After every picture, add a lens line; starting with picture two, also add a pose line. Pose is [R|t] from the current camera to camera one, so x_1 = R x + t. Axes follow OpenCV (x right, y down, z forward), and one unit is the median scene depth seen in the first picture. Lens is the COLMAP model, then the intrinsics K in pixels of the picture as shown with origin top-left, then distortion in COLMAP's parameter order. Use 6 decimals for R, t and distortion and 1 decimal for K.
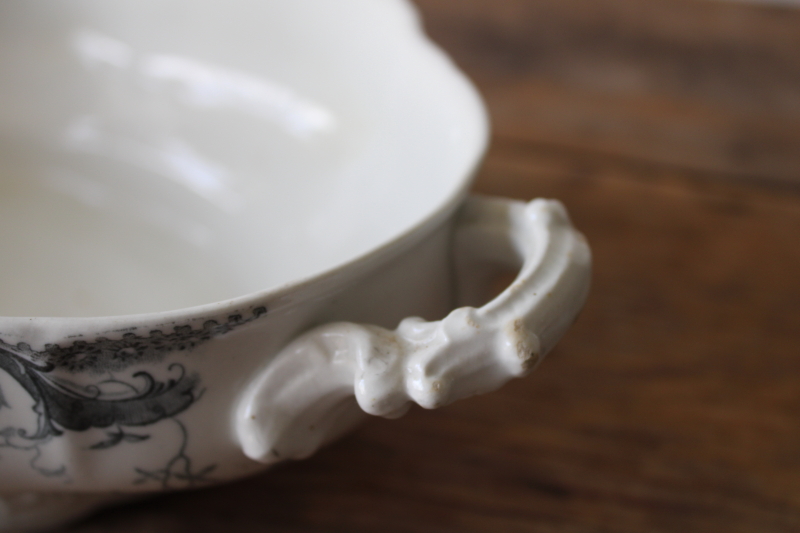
lens RADIAL K [[1181.9, 0, 400.0], [0, 1181.9, 266.5], [0, 0, 1]] dist [-0.037012, -0.036173]
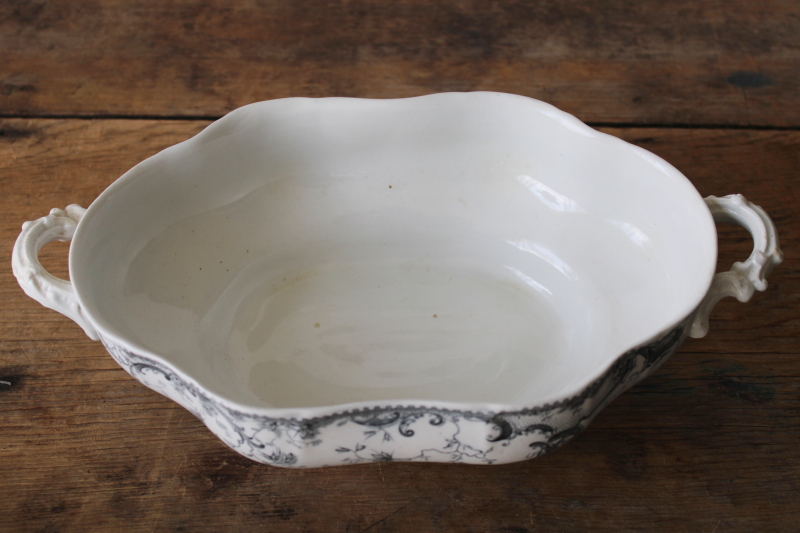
lens RADIAL K [[1256.6, 0, 400.0], [0, 1256.6, 266.5], [0, 0, 1]] dist [0.001056, -0.007396]
pose [[0.792701, -0.460321, 0.399662, -1.734742], [0.345279, 0.879333, 0.327958, -1.146800], [-0.502402, -0.121978, 0.855987, -1.048528]]
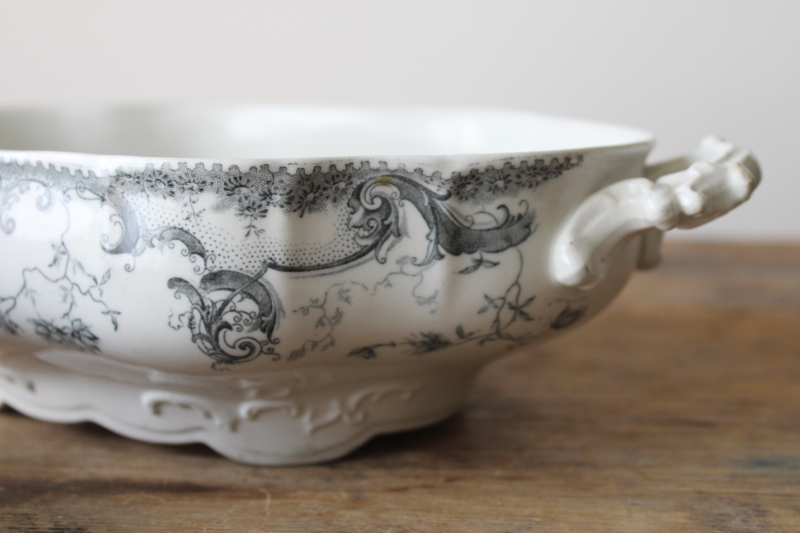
lens RADIAL K [[1181.9, 0, 400.0], [0, 1181.9, 266.5], [0, 0, 1]] dist [-0.037012, -0.036173]
pose [[0.984723, -0.026739, 0.172062, -0.595671], [0.091915, 0.919077, -0.383208, 0.707391], [-0.147892, 0.393169, 0.907495, -0.291651]]
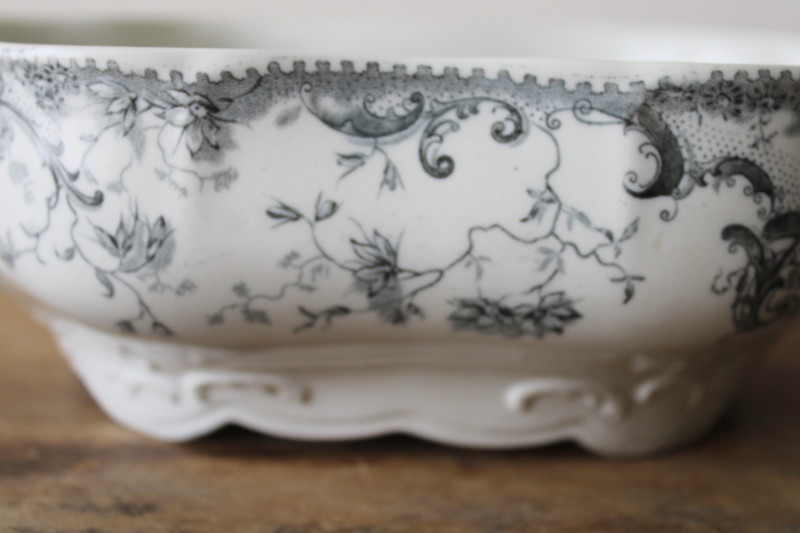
lens RADIAL K [[1181.9, 0, 400.0], [0, 1181.9, 266.5], [0, 0, 1]] dist [-0.037012, -0.036173]
pose [[0.809473, -0.104823, 0.577725, -1.481050], [0.298079, 0.921077, -0.250530, 0.363230], [-0.505868, 0.375005, 0.776832, 0.379221]]
